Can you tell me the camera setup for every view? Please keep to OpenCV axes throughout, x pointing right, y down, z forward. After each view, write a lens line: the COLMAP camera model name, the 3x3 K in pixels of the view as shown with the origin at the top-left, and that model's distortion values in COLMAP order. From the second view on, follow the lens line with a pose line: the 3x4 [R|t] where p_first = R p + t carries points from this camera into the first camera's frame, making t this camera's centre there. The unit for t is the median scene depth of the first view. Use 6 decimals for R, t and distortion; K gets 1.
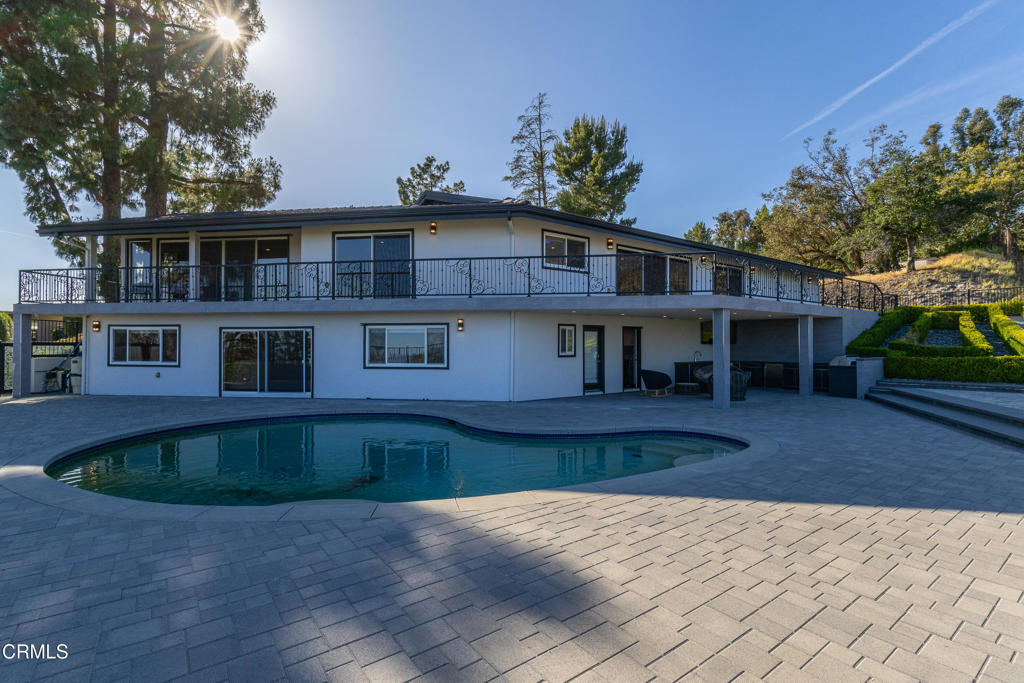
lens RADIAL K [[470.6, 0, 510.6], [0, 470.6, 342.9], [0, 0, 1]] dist [0.002197, 0.000306]
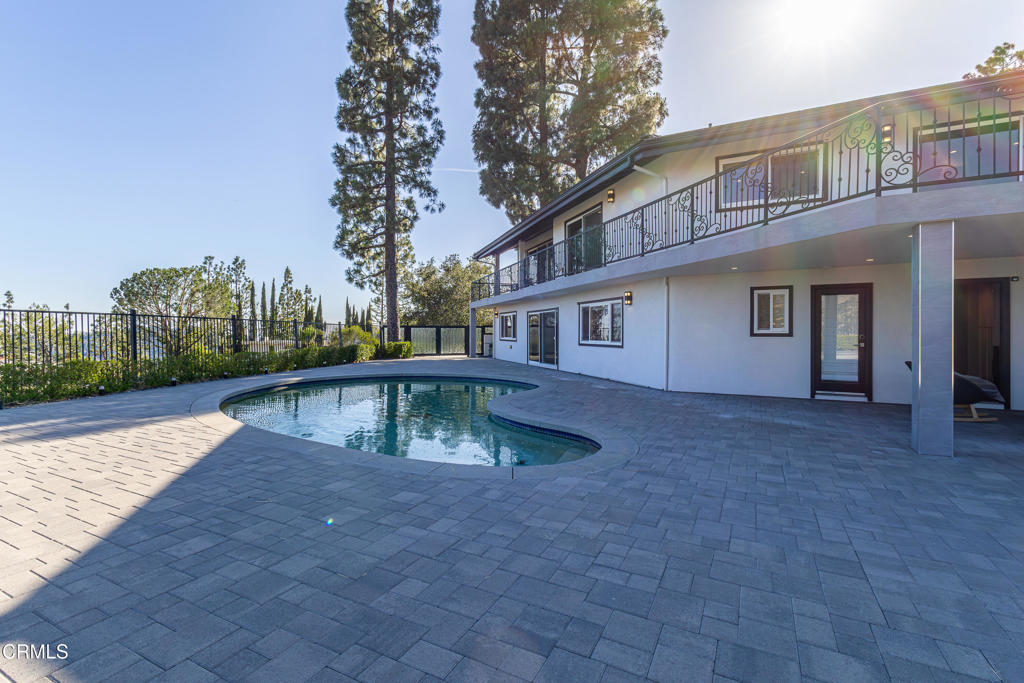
lens RADIAL K [[470.6, 0, 514.2], [0, 470.6, 333.6], [0, 0, 1]] dist [0.002197, 0.000306]
pose [[0.476911, 0.003346, -0.878945, 0.534396], [0.003797, 0.999976, 0.005867, 0.021302], [0.878943, -0.006136, 0.476887, 0.364634]]
